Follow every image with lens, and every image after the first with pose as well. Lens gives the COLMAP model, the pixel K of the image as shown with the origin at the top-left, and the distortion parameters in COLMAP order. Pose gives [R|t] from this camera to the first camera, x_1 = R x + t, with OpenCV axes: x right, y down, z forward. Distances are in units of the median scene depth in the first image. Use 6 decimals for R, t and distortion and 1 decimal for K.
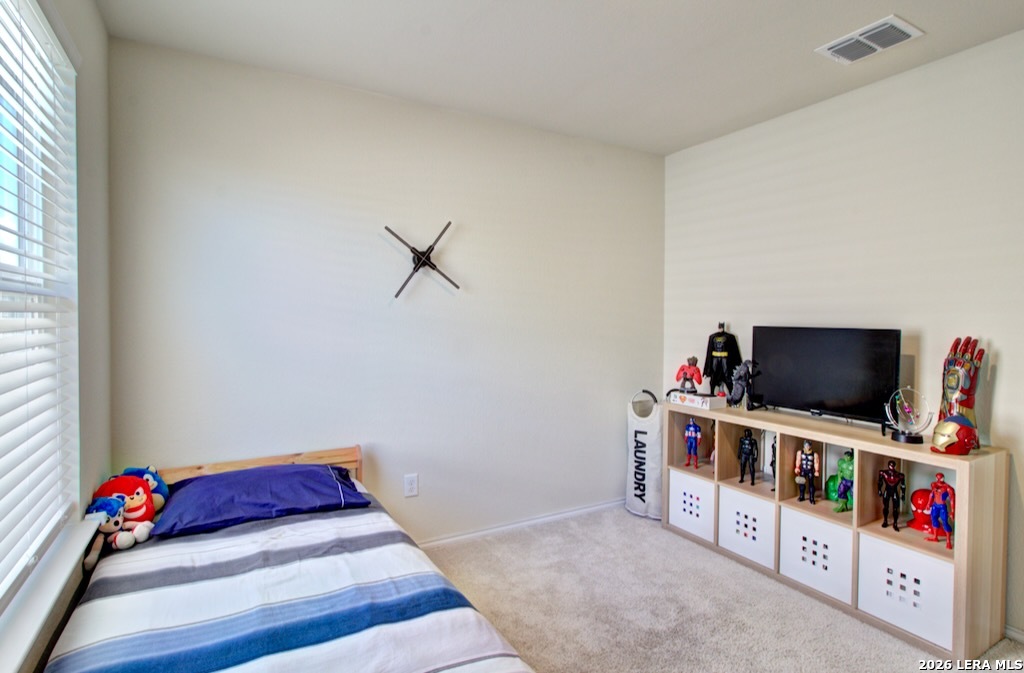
lens RADIAL K [[524.9, 0, 512.0], [0, 524.9, 336.5], [0, 0, 1]] dist [-0.000336, 0.000299]
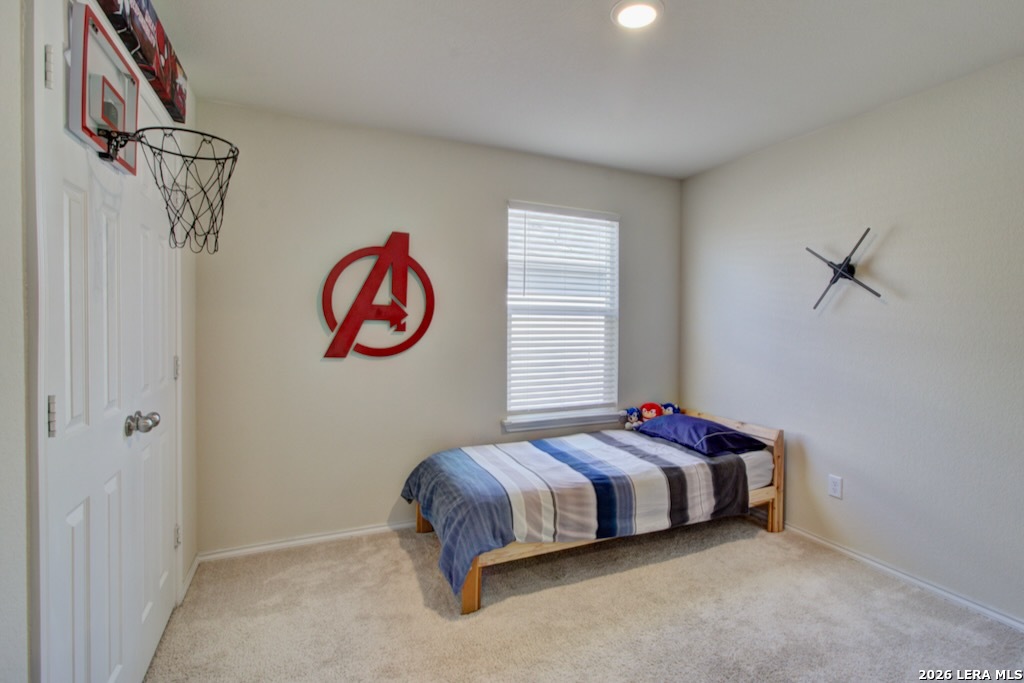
lens RADIAL K [[484.6, 0, 509.0], [0, 484.6, 330.4], [0, 0, 1]] dist [-0.001276, 0.001221]
pose [[-0.097037, 0.017402, -0.995129, 0.859132], [-0.040827, 0.998936, 0.021450, -0.023588], [0.994443, 0.042710, -0.096223, 0.443306]]
